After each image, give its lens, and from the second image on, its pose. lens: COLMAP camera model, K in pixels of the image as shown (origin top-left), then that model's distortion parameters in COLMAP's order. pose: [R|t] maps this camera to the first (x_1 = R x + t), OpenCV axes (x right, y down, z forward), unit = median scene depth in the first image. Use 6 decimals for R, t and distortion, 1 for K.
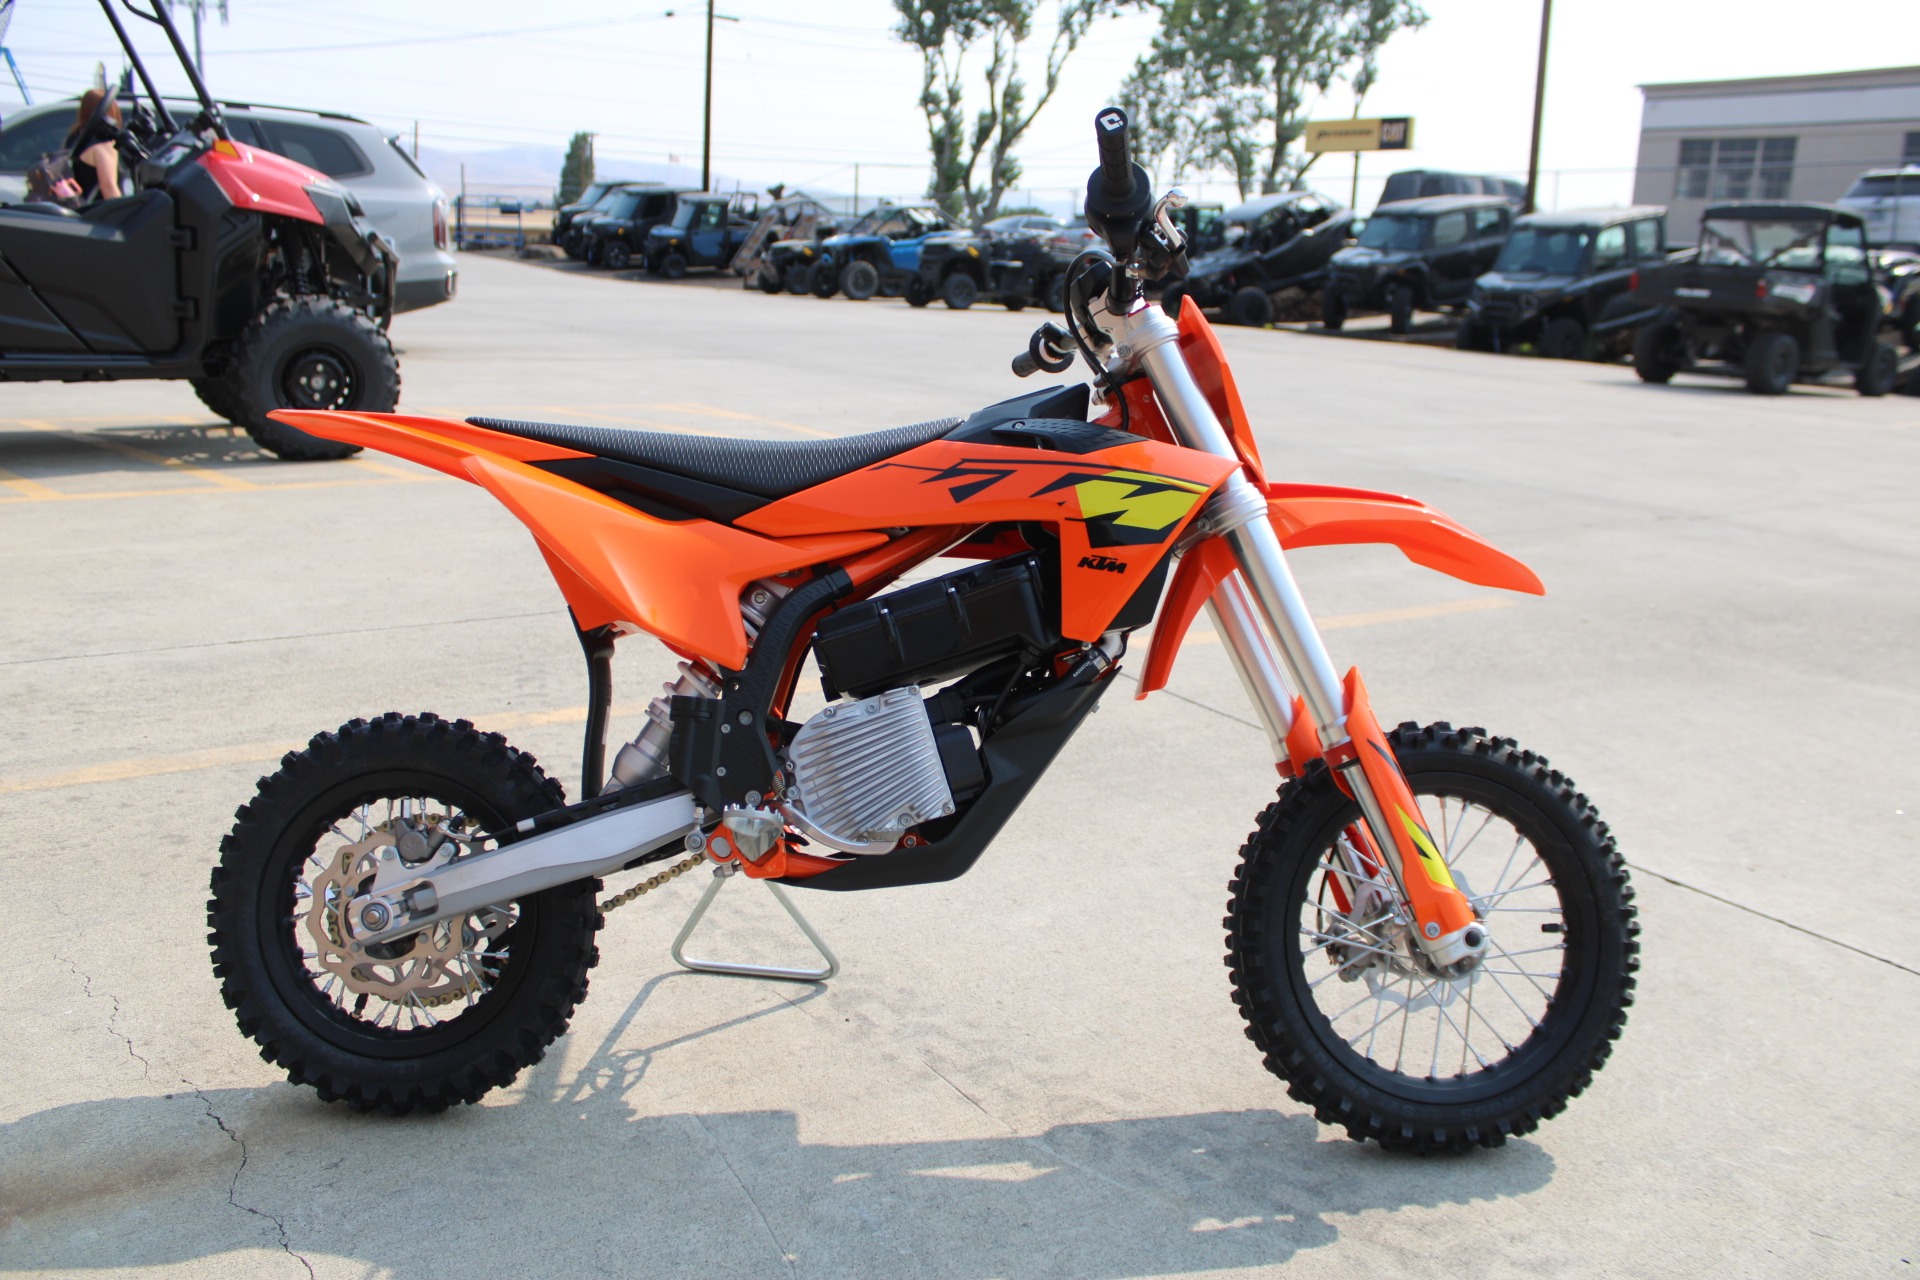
lens RADIAL K [[1551.1, 0, 960.0], [0, 1551.1, 640.0], [0, 0, 1]] dist [-0.160183, 0.124144]
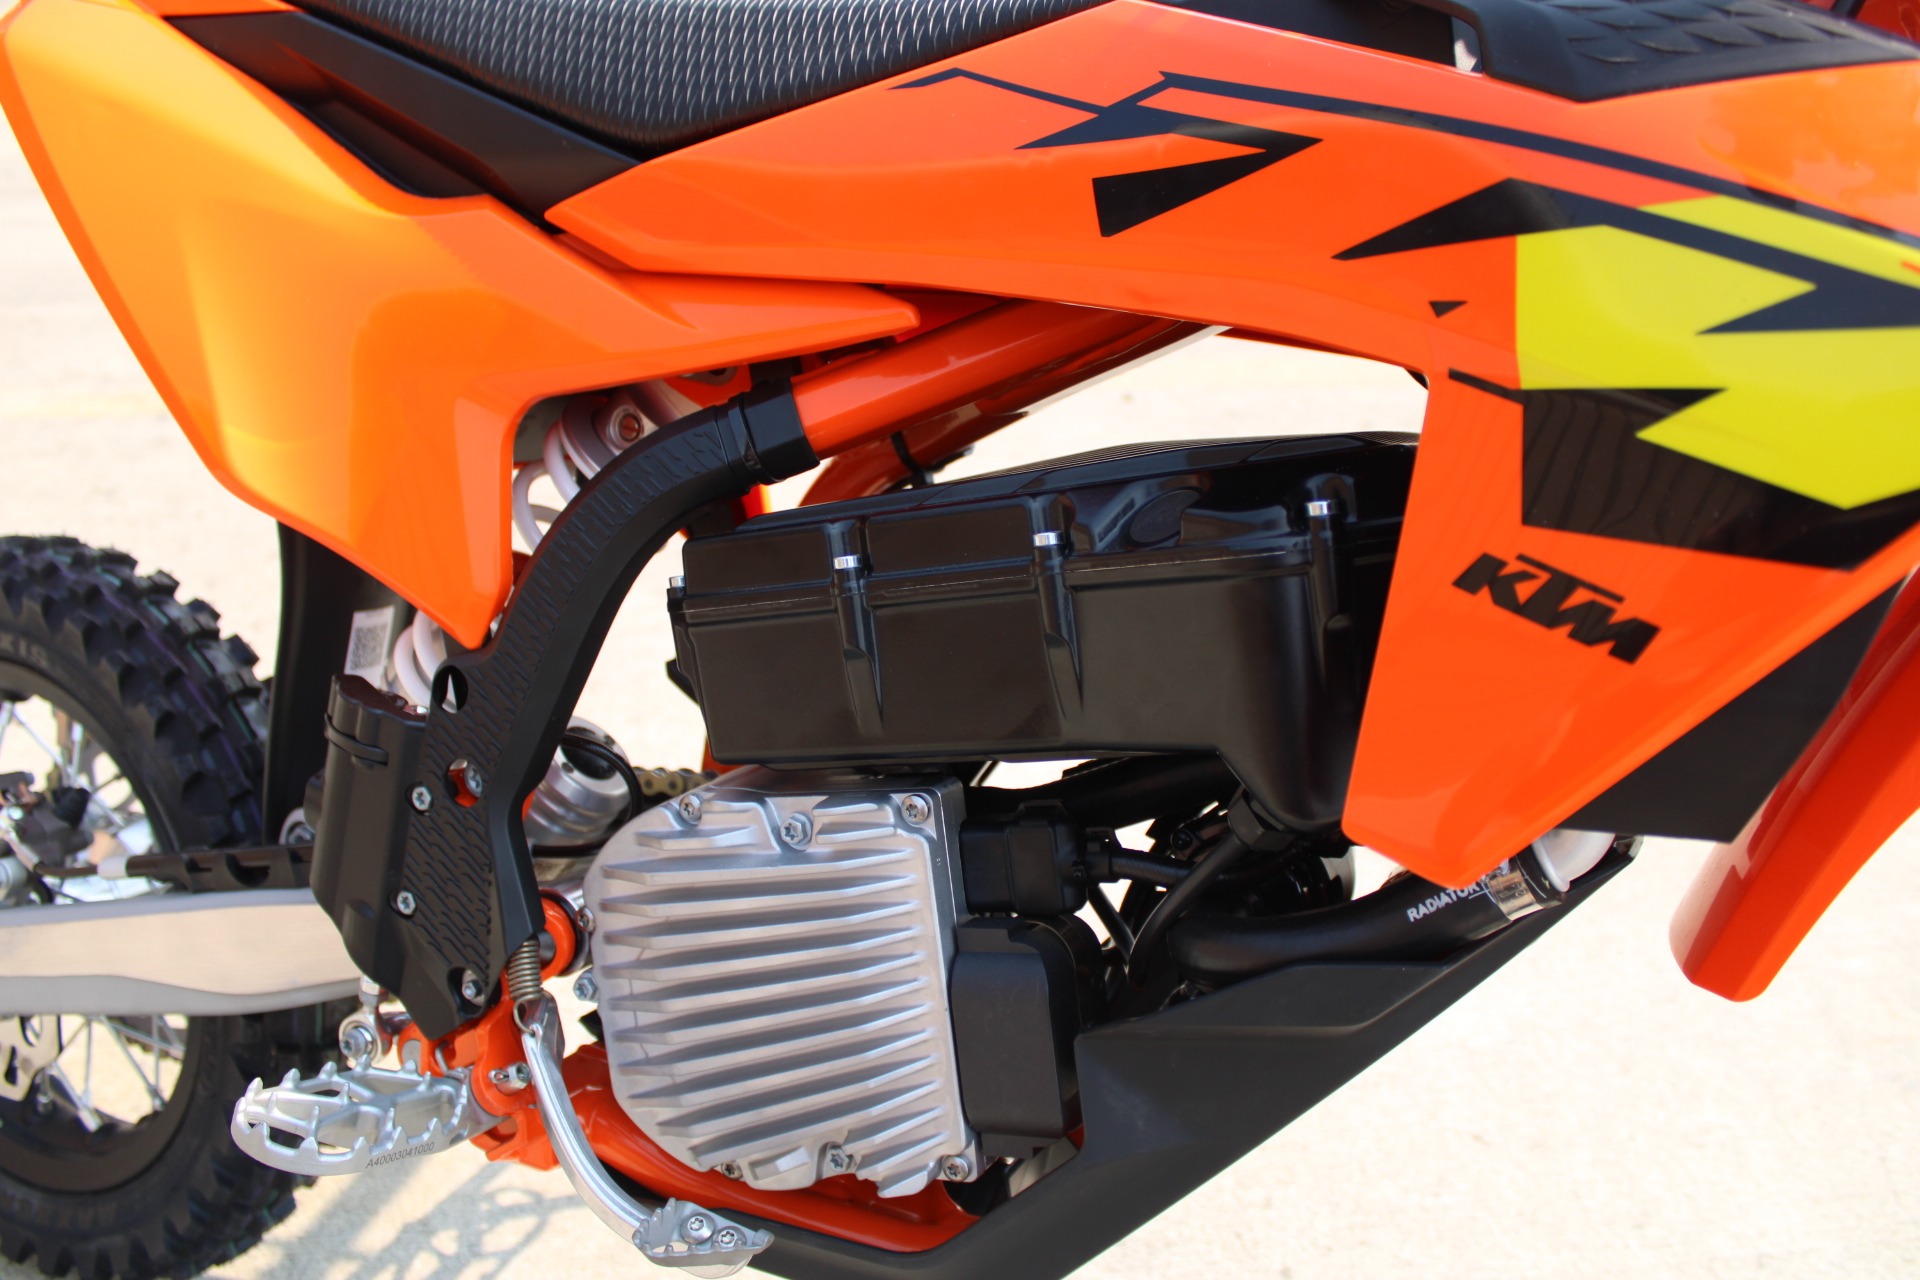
lens RADIAL K [[1551.1, 0, 960.0], [0, 1551.1, 640.0], [0, 0, 1]] dist [-0.160183, 0.124144]
pose [[0.882253, 0.220821, -0.415773, 0.105883], [-0.088100, 0.945008, 0.314959, -0.104694], [0.462458, -0.241244, 0.853190, 0.736146]]
